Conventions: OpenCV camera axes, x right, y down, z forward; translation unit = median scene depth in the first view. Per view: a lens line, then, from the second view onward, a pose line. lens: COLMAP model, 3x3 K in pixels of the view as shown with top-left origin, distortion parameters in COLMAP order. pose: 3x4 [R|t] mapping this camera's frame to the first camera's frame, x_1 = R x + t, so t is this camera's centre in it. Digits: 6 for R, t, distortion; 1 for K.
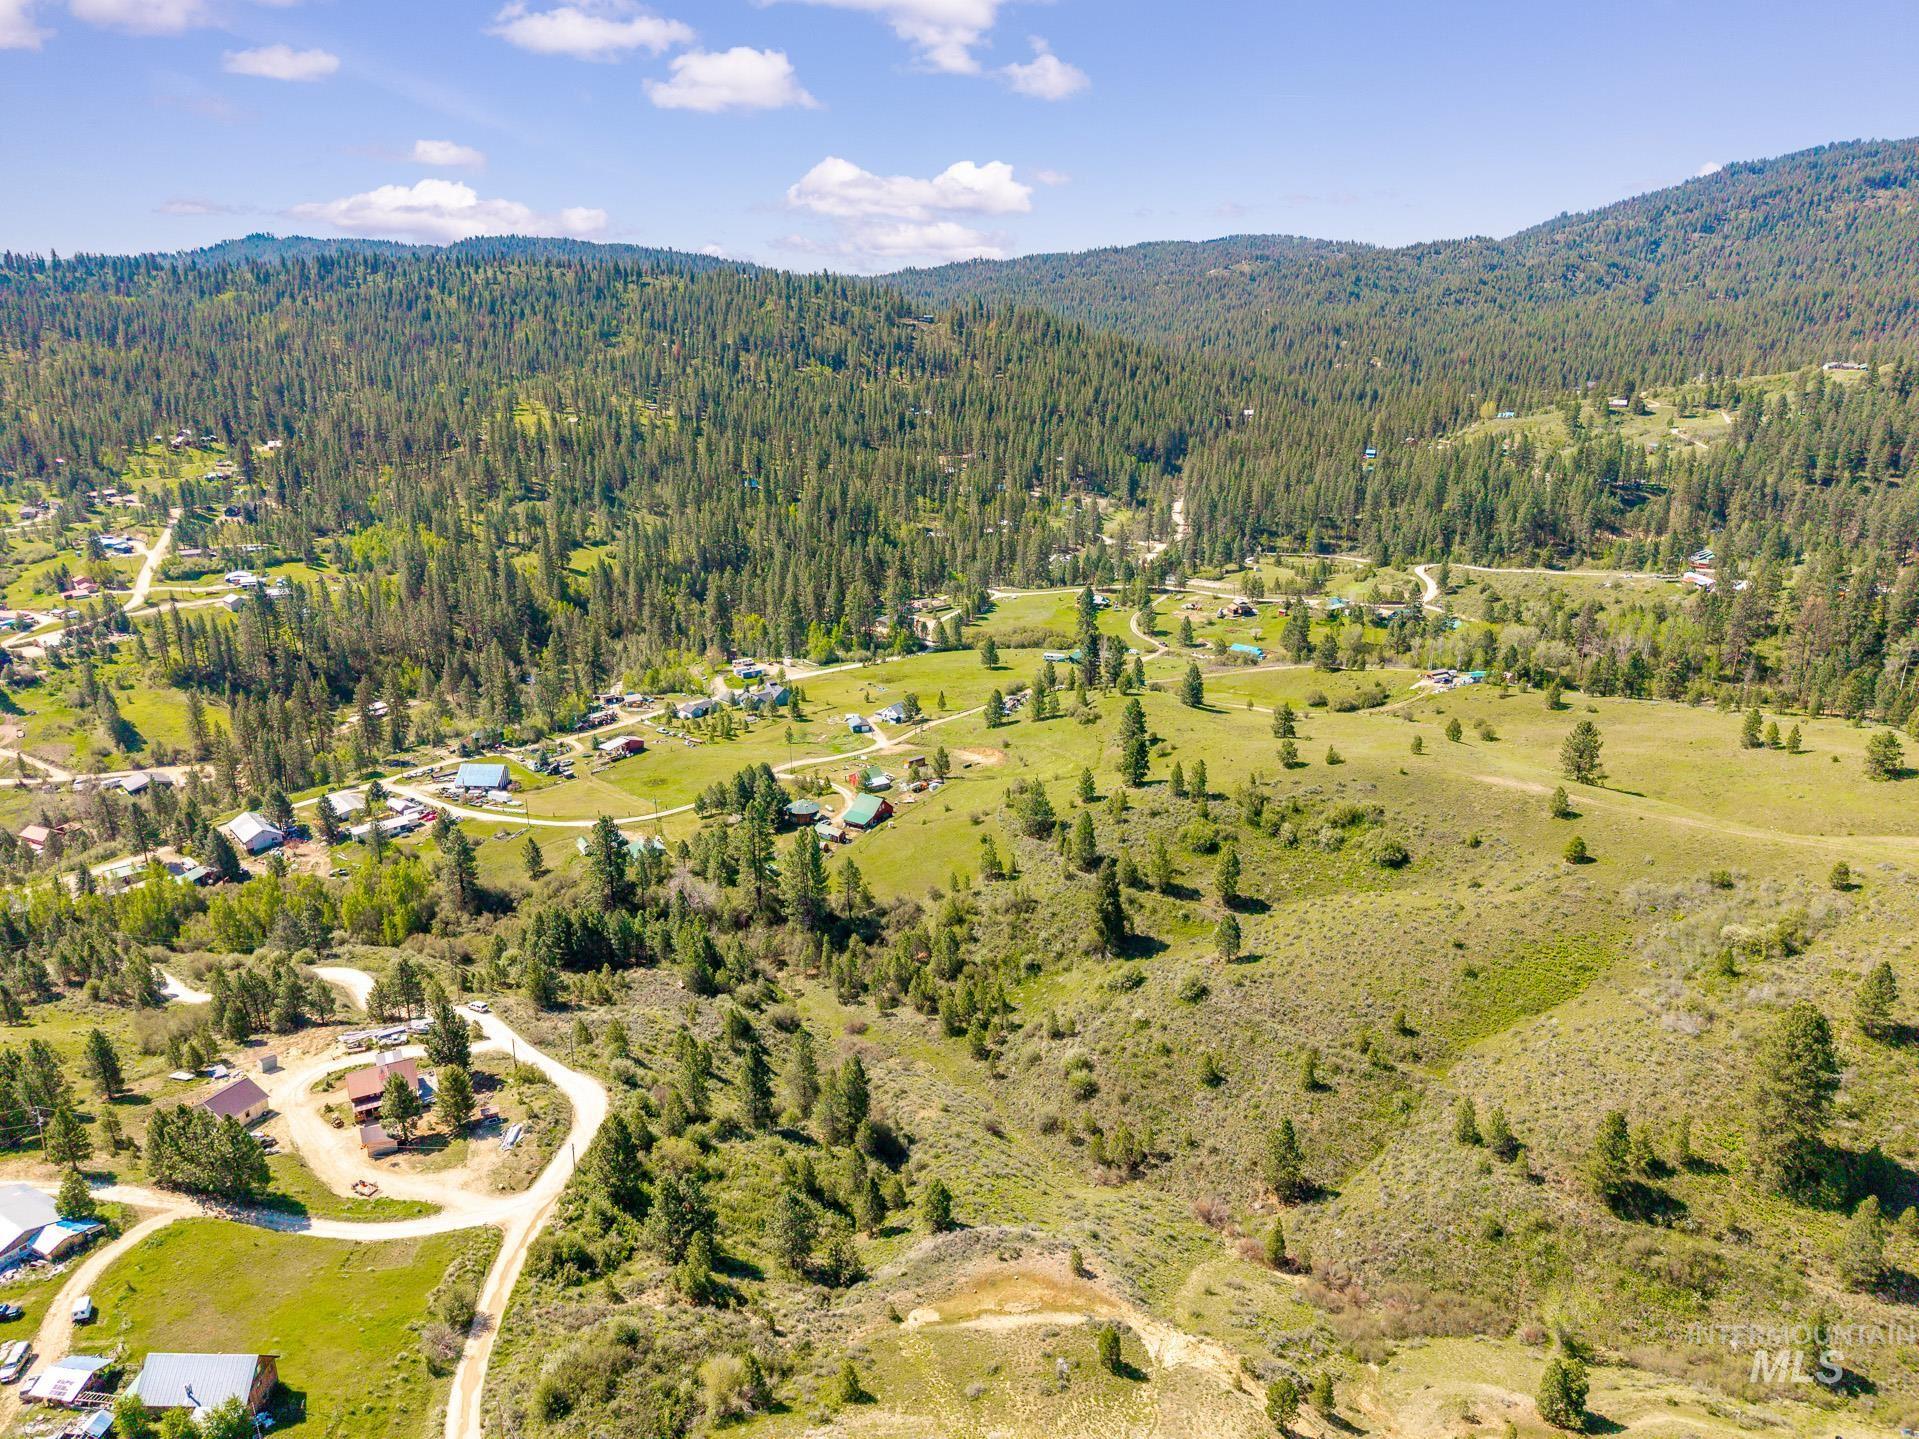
lens RADIAL K [[1283.1, 0, 956.9], [0, 1283.1, 711.0], [0, 0, 1]] dist [0.024658, -0.019127]
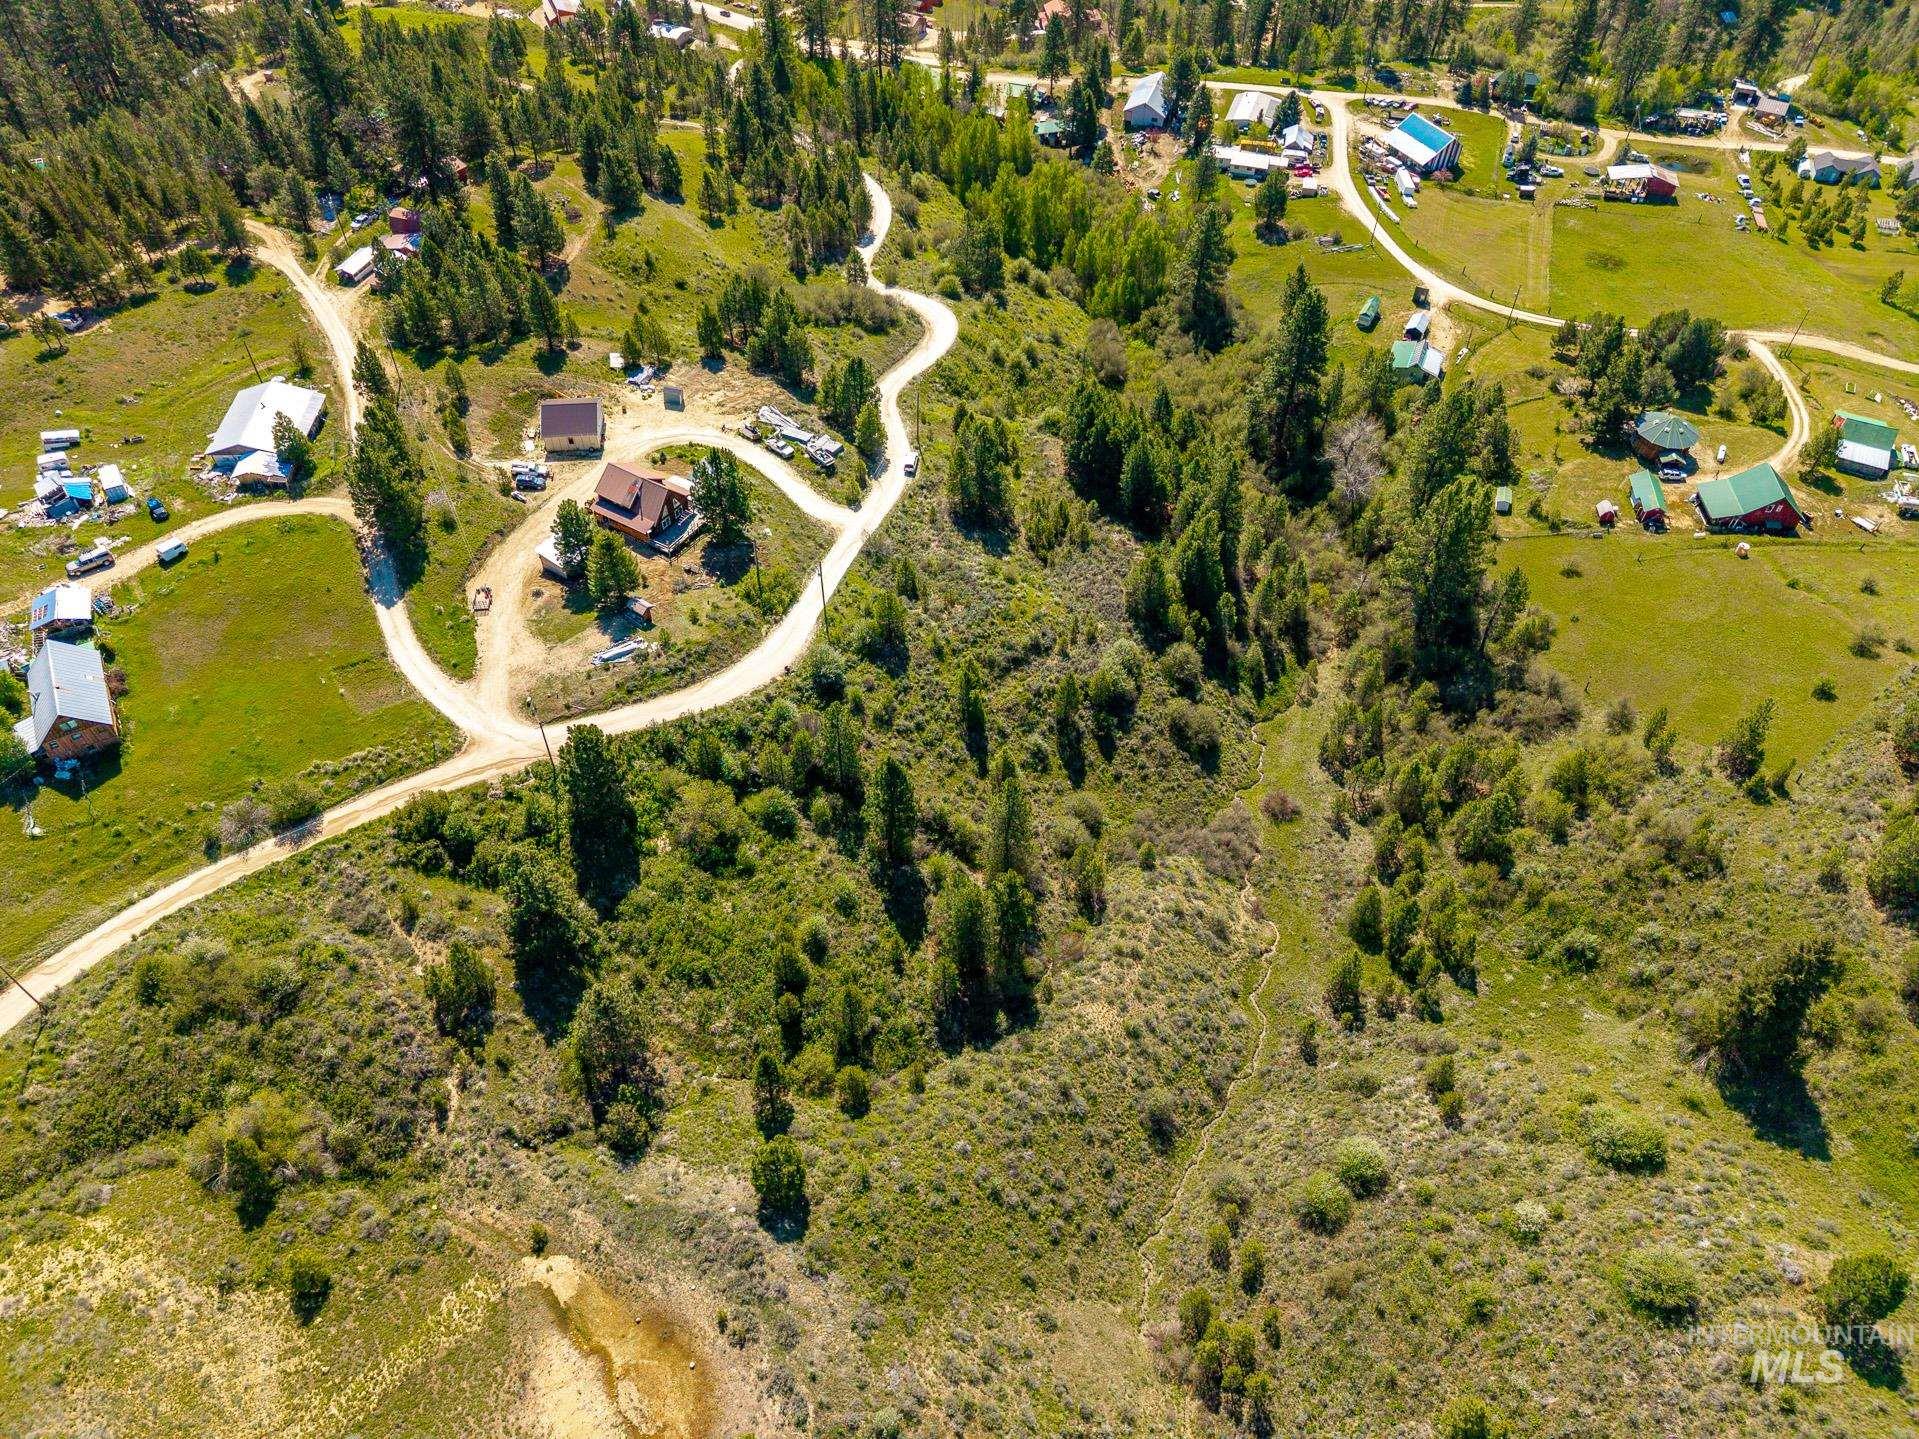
lens RADIAL K [[1275.9, 0, 964.3], [0, 1275.9, 714.1], [0, 0, 1]] dist [0.048456, -0.057682]
pose [[0.508686, 0.658745, -0.554341, 0.141704], [-0.274235, 0.734308, 0.620957, -0.119552], [0.816109, -0.163852, 0.554183, 0.463167]]
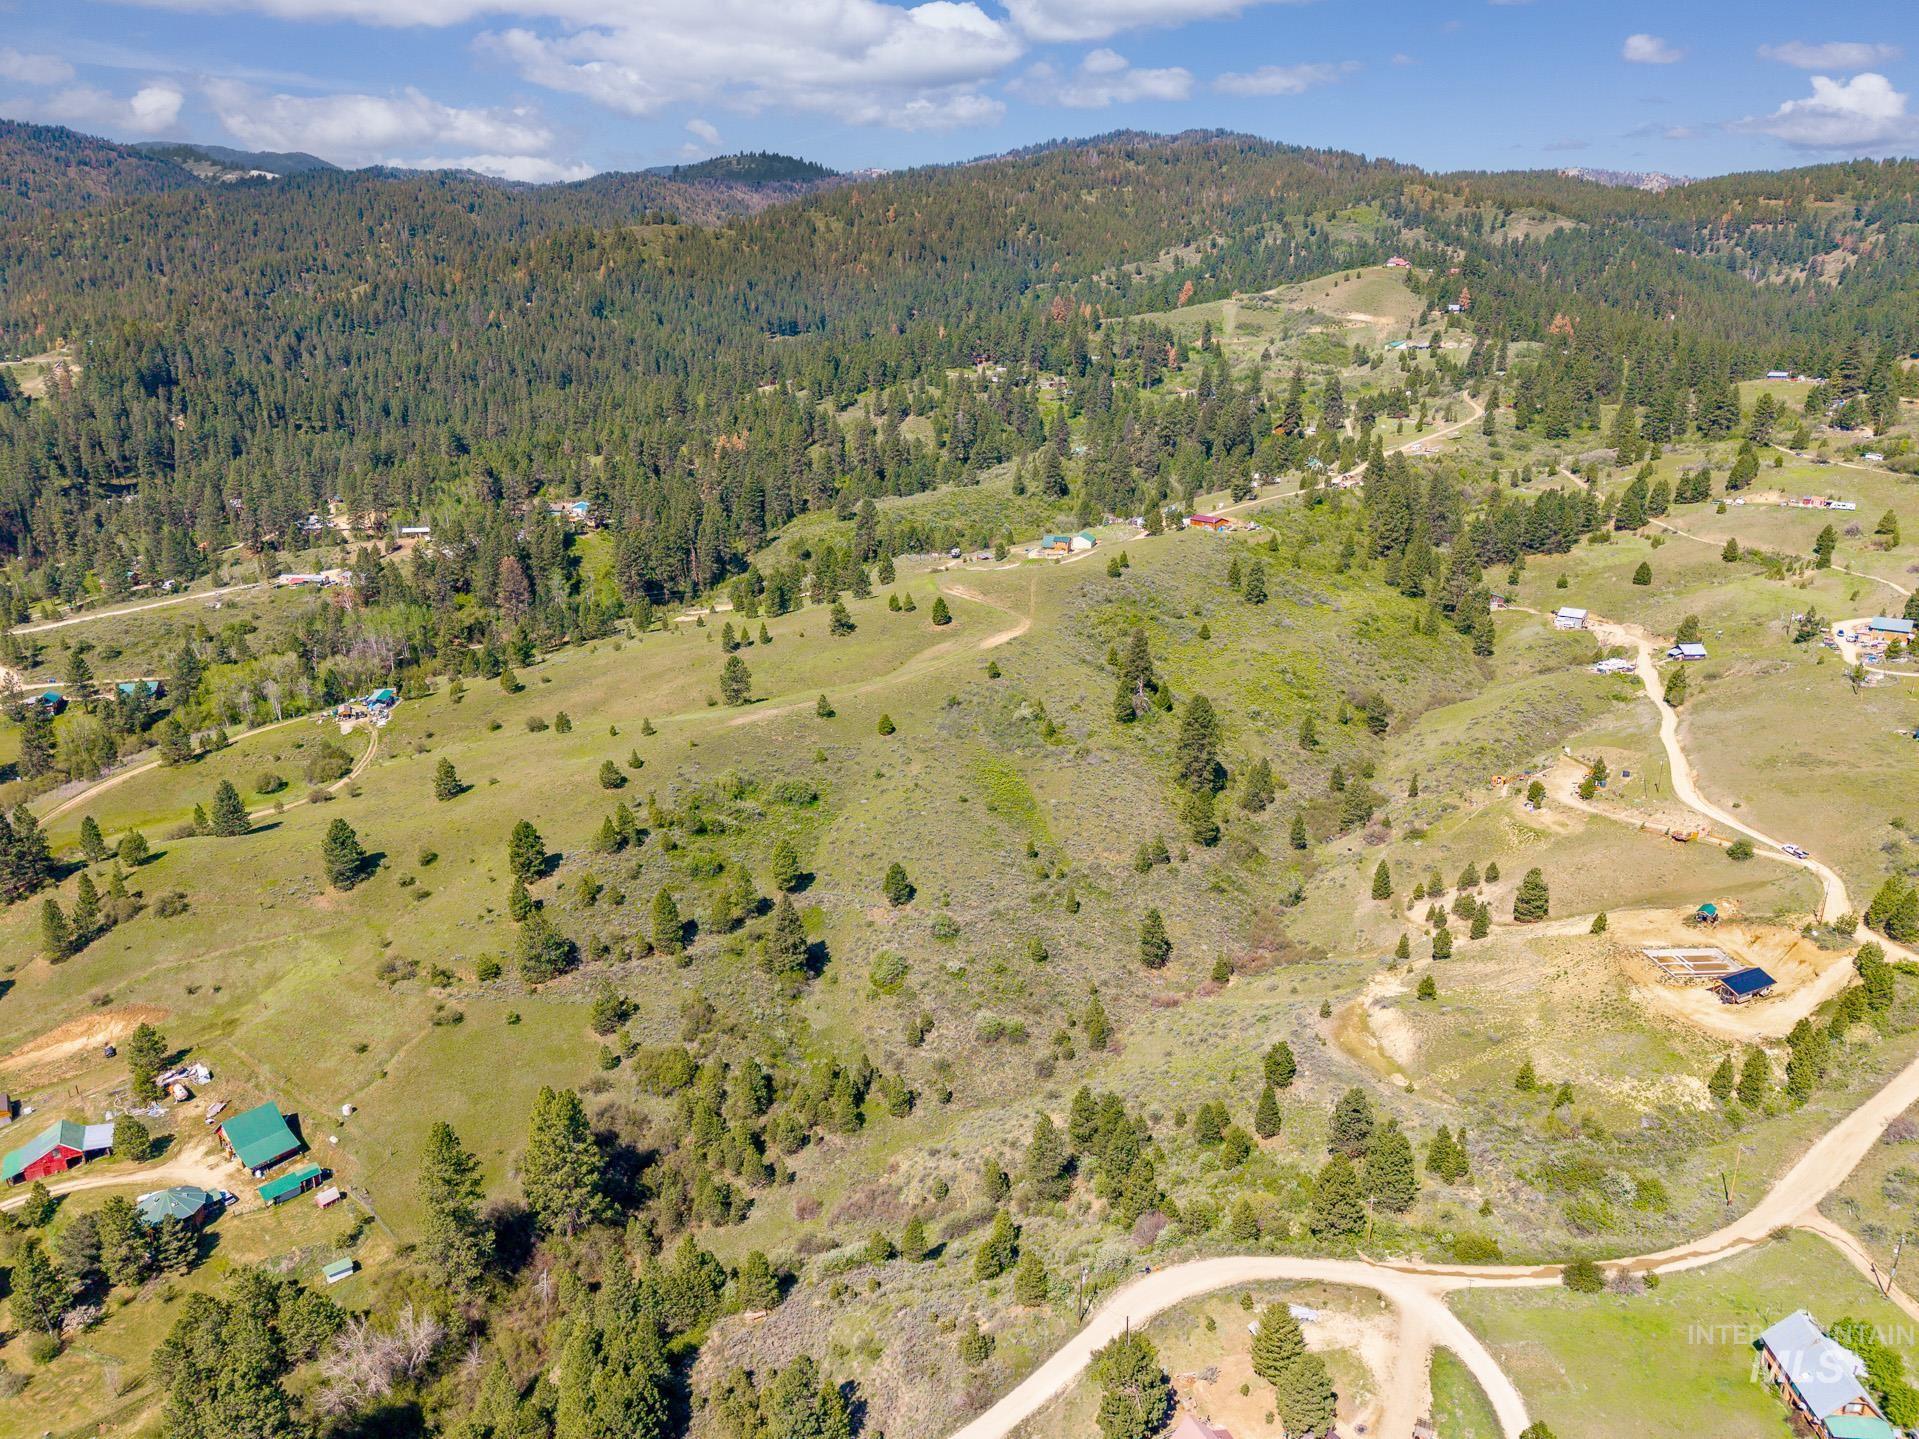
lens RADIAL K [[1283.1, 0, 956.9], [0, 1283.1, 711.0], [0, 0, 1]] dist [0.024658, -0.019127]
pose [[0.066392, -0.285943, 0.955944, -0.660126], [0.293604, 0.921241, 0.255171, -0.189595], [-0.953619, 0.263728, 0.145117, 0.623620]]
